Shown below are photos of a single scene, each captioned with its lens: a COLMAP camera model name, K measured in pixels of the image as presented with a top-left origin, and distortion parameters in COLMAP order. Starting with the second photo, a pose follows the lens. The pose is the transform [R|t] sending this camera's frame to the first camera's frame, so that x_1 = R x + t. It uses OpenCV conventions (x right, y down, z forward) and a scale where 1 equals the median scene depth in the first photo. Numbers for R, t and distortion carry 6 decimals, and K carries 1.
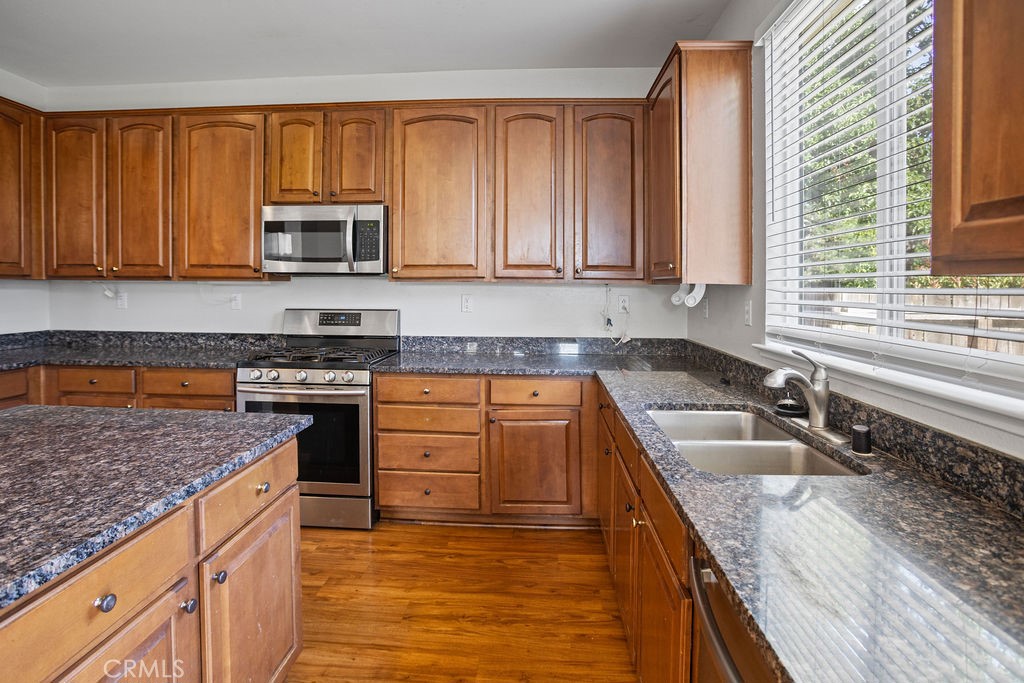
lens RADIAL K [[514.9, 0, 511.9], [0, 514.9, 293.4], [0, 0, 1]] dist [-0.091111, 0.041899]
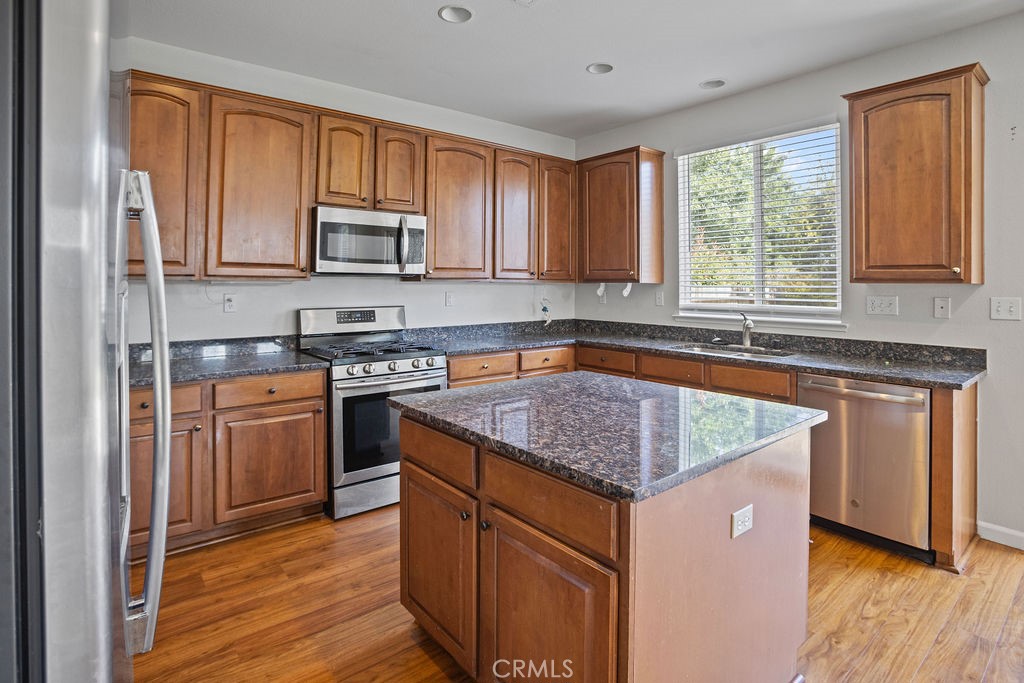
lens RADIAL K [[514.9, 0, 511.9], [0, 514.9, 293.4], [0, 0, 1]] dist [-0.091111, 0.041899]
pose [[0.743464, -0.016198, 0.668579, -0.987076], [0.011785, 0.999869, 0.011118, -0.007180], [-0.668672, -0.000387, 0.743558, -0.014208]]
